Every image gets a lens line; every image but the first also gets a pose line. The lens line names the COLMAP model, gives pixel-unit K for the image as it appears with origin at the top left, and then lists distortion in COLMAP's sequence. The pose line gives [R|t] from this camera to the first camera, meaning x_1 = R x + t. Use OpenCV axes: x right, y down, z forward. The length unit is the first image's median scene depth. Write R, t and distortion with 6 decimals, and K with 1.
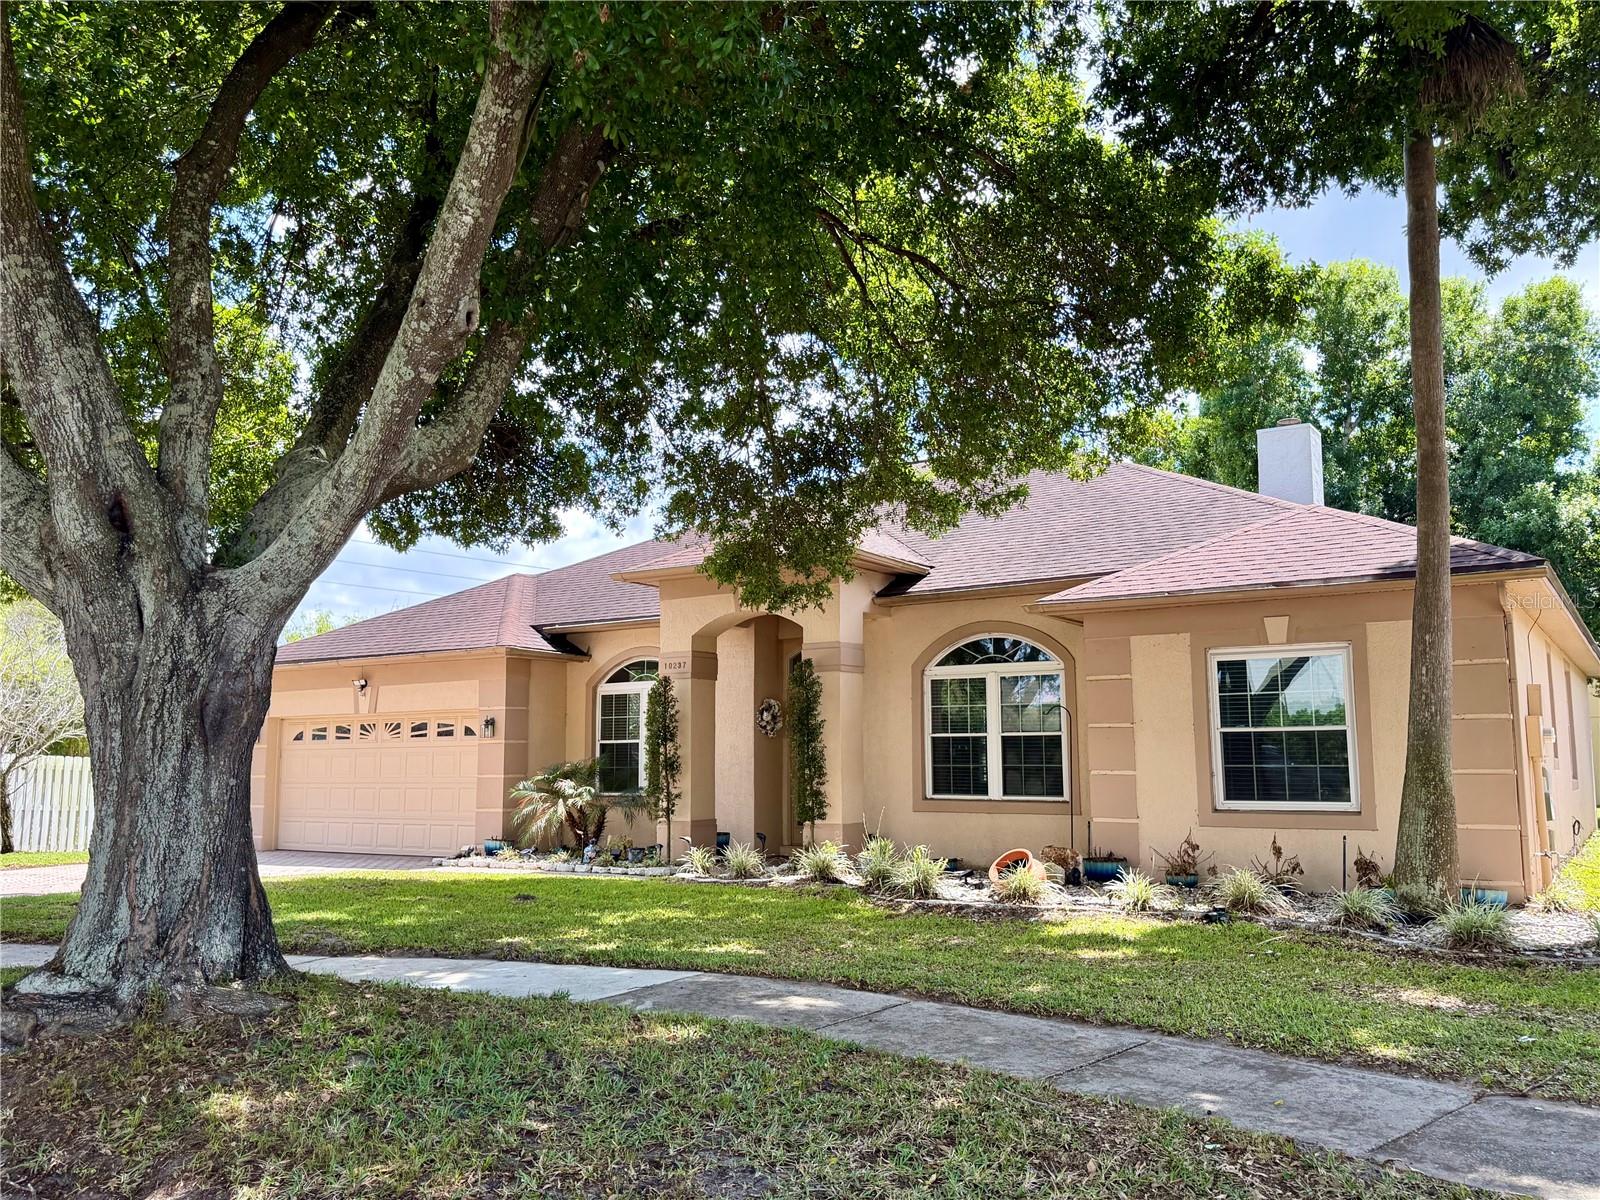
lens RADIAL K [[1264.8, 0, 800.0], [0, 1264.8, 600.0], [0, 0, 1]] dist [0.030274, 0.000802]
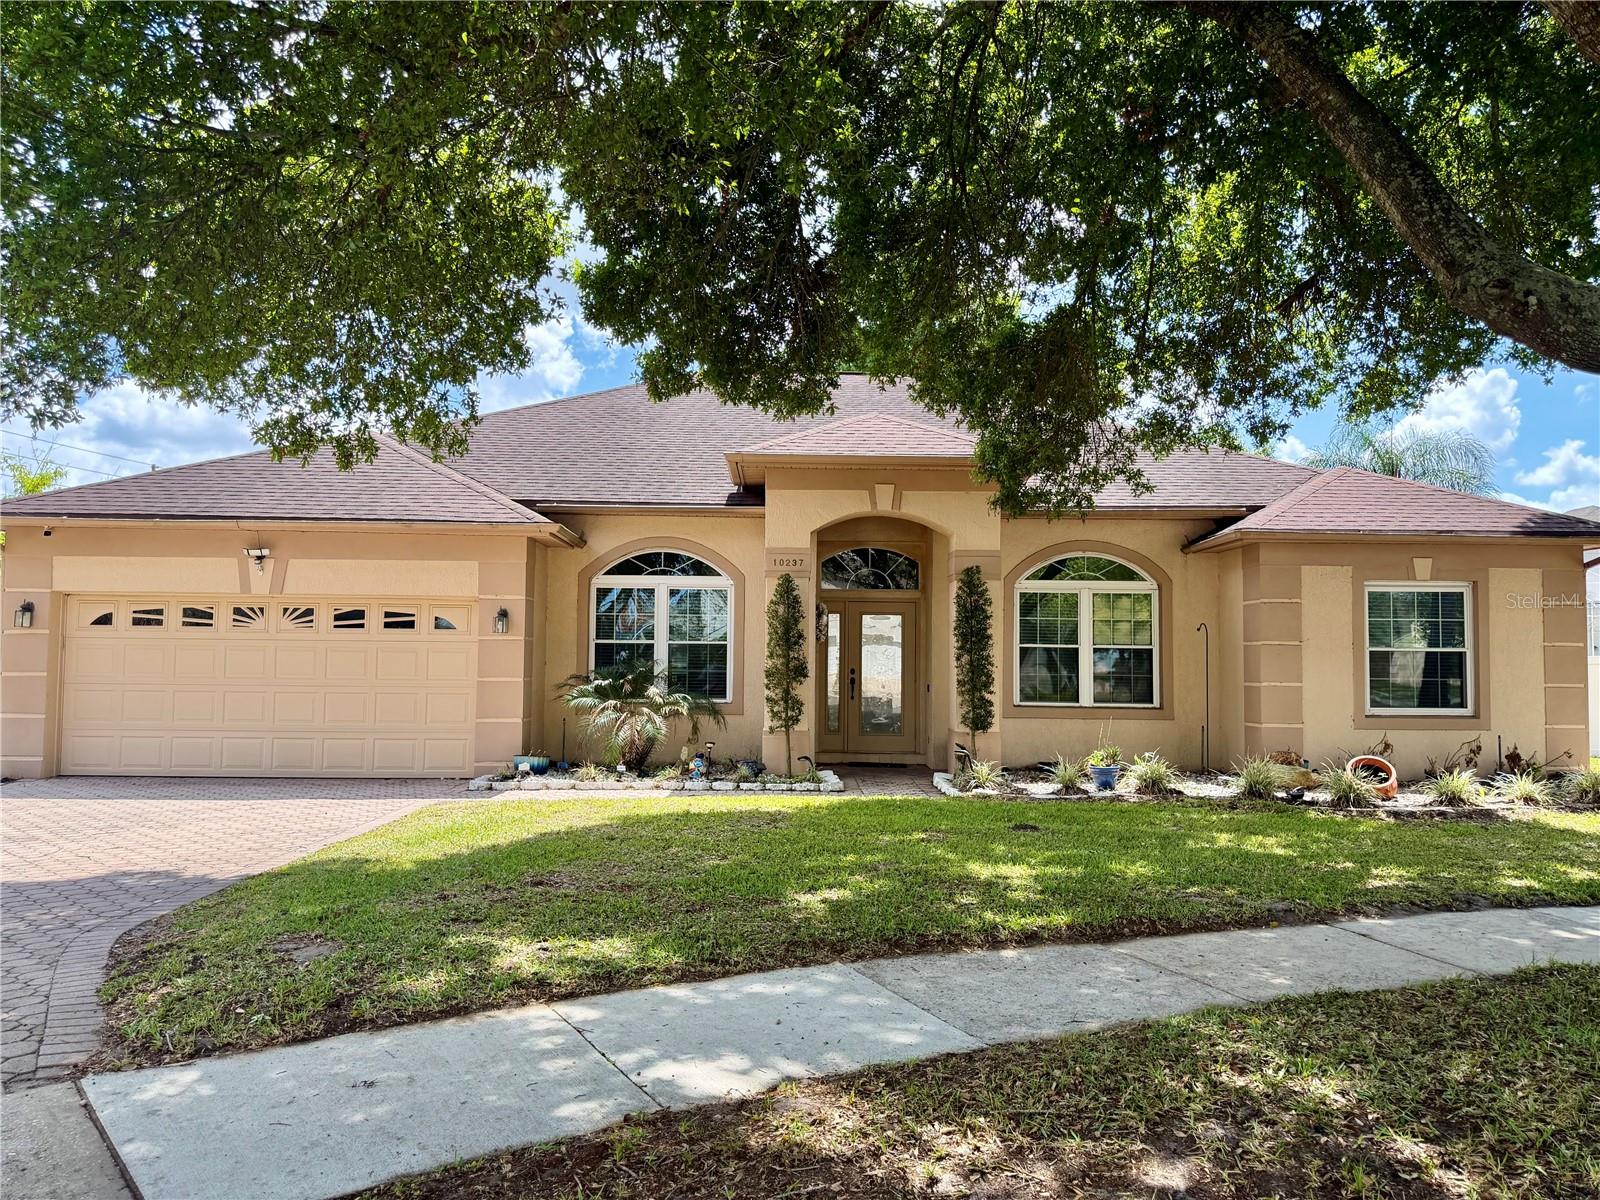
lens RADIAL K [[1137.1, 0, 800.0], [0, 1137.1, 600.0], [0, 0, 1]] dist [0.003148, 0.000531]
pose [[0.827521, 0.050022, 0.559202, -0.498920], [-0.086666, 0.995466, 0.039203, 0.042393], [-0.554706, -0.080905, 0.828104, 0.285837]]
